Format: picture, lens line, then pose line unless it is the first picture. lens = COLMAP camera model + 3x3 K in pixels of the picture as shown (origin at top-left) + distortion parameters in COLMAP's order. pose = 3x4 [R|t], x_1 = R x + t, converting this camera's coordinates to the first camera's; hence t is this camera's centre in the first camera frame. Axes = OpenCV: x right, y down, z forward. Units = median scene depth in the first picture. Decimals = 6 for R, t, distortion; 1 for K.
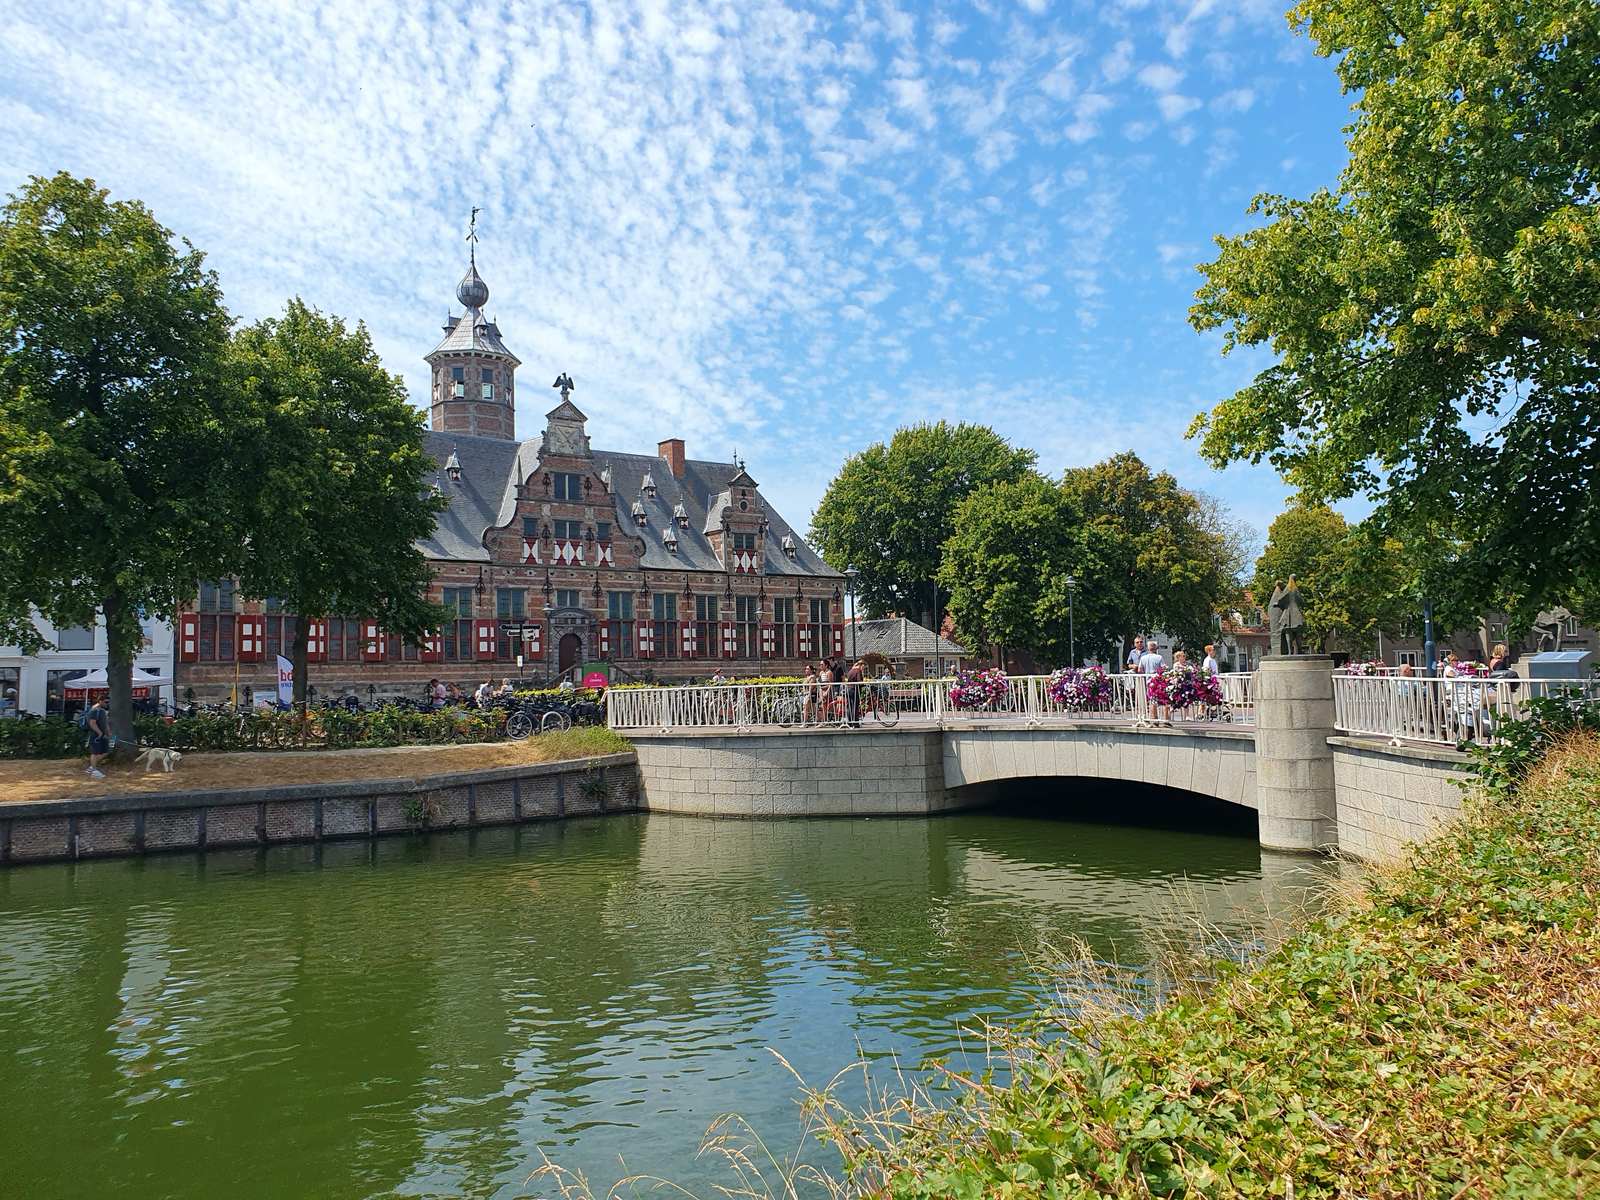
lens RADIAL K [[1295.8, 0, 881.4], [0, 1295.8, 585.2], [0, 0, 1]] dist [0.096220, -0.059355]
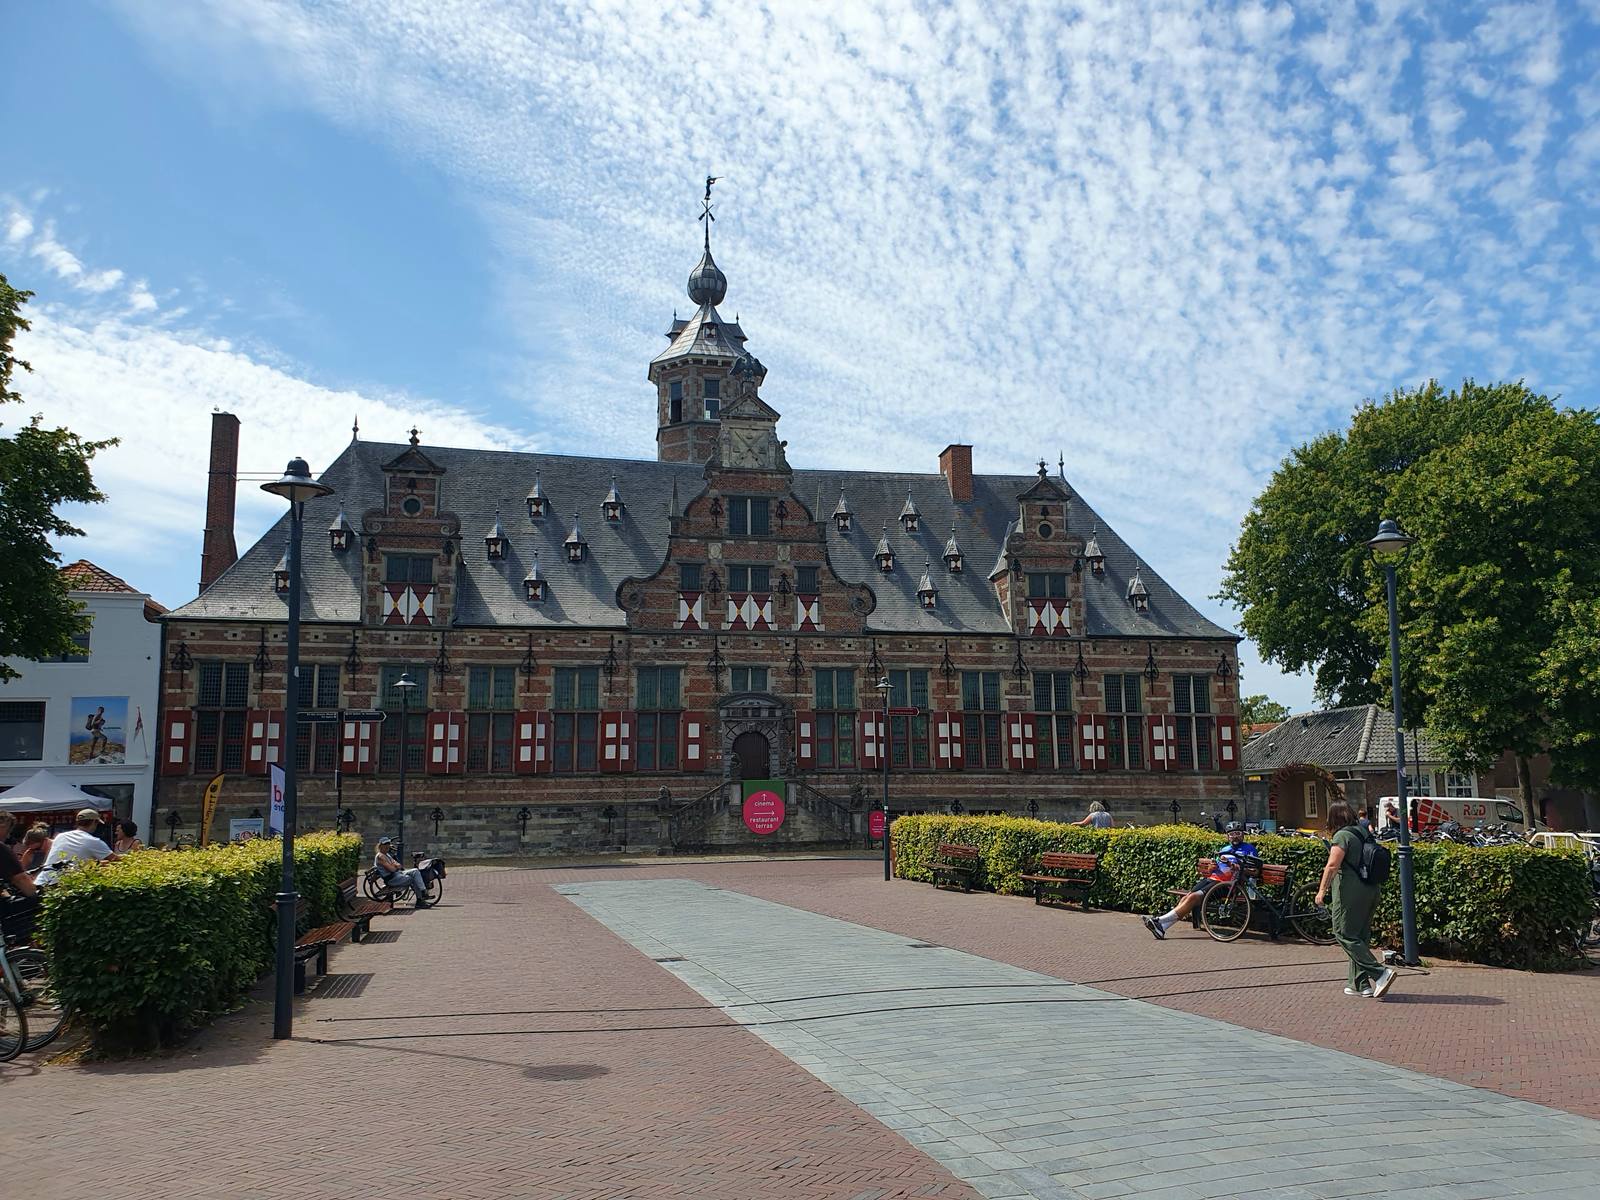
lens RADIAL K [[1295.8, 0, 843.7], [0, 1295.8, 612.2], [0, 0, 1]] dist [0.096220, -0.059355]
pose [[0.876174, -0.056320, -0.478694, 0.123070], [0.026173, 0.997244, -0.069424, 0.022905], [0.481284, 0.048298, 0.875233, 0.428931]]
